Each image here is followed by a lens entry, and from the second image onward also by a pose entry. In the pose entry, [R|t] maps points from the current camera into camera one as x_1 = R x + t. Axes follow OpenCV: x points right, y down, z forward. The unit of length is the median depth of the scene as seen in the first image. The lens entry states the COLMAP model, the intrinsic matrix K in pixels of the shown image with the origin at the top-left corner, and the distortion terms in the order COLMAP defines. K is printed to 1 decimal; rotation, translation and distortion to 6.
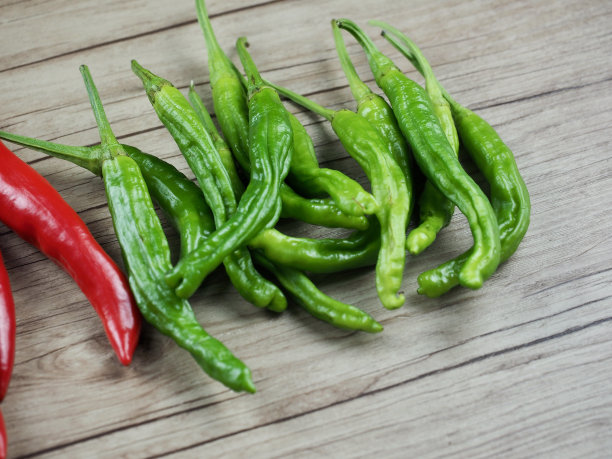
lens RADIAL K [[1407.2, 0, 323.0], [0, 1407.2, 216.8], [0, 0, 1]] dist [0.041786, 0.000000]
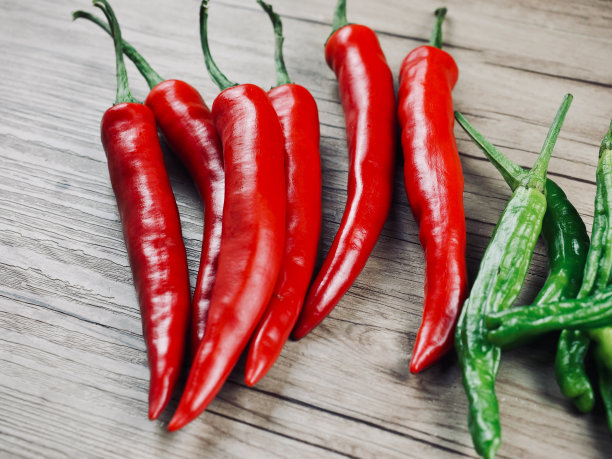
lens RADIAL K [[1407.2, 0, 325.4], [0, 1407.2, 212.9], [0, 0, 1]] dist [0.041786, 0.000000]
pose [[0.763185, 0.464950, -0.448742, 0.198314], [-0.471090, 0.875679, 0.106115, -0.066859], [0.442292, 0.130413, 0.887339, 0.079107]]
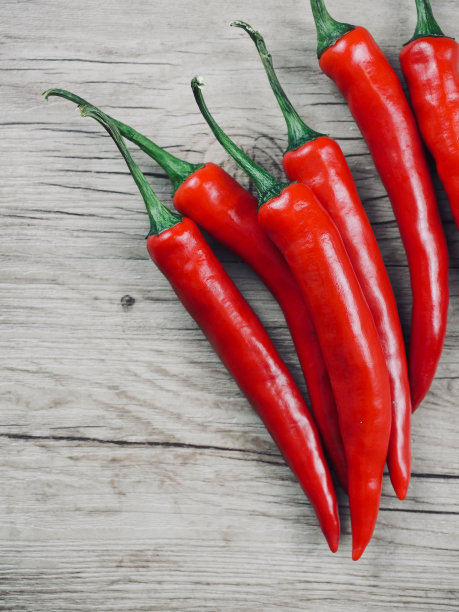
lens RADIAL K [[1407.2, 0, 224.6], [0, 1407.2, 303.2], [0, 0, 1]] dist [0.041786, 0.000000]
pose [[0.930502, 0.365769, -0.019481, -0.365915], [-0.264114, 0.706845, 0.656212, -0.634102], [0.253792, -0.605462, 0.754325, 0.126540]]
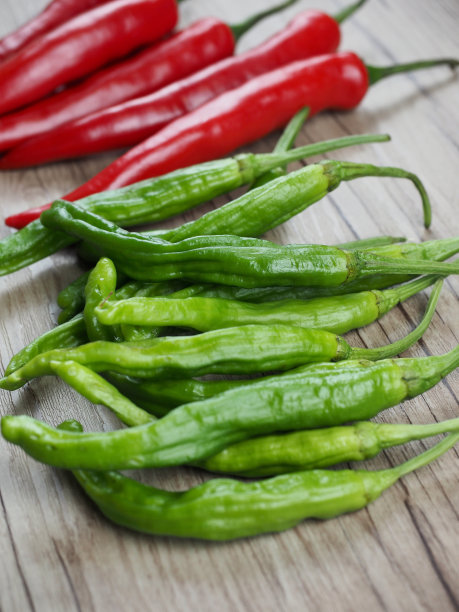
lens RADIAL K [[1407.2, 0, 214.7], [0, 1407.2, 297.5], [0, 0, 1]] dist [0.041786, 0.000000]
pose [[-0.040050, 0.640652, -0.766786, 0.659134], [-0.707400, 0.523794, 0.474579, -0.449969], [0.705678, 0.561431, 0.432219, 0.667019]]
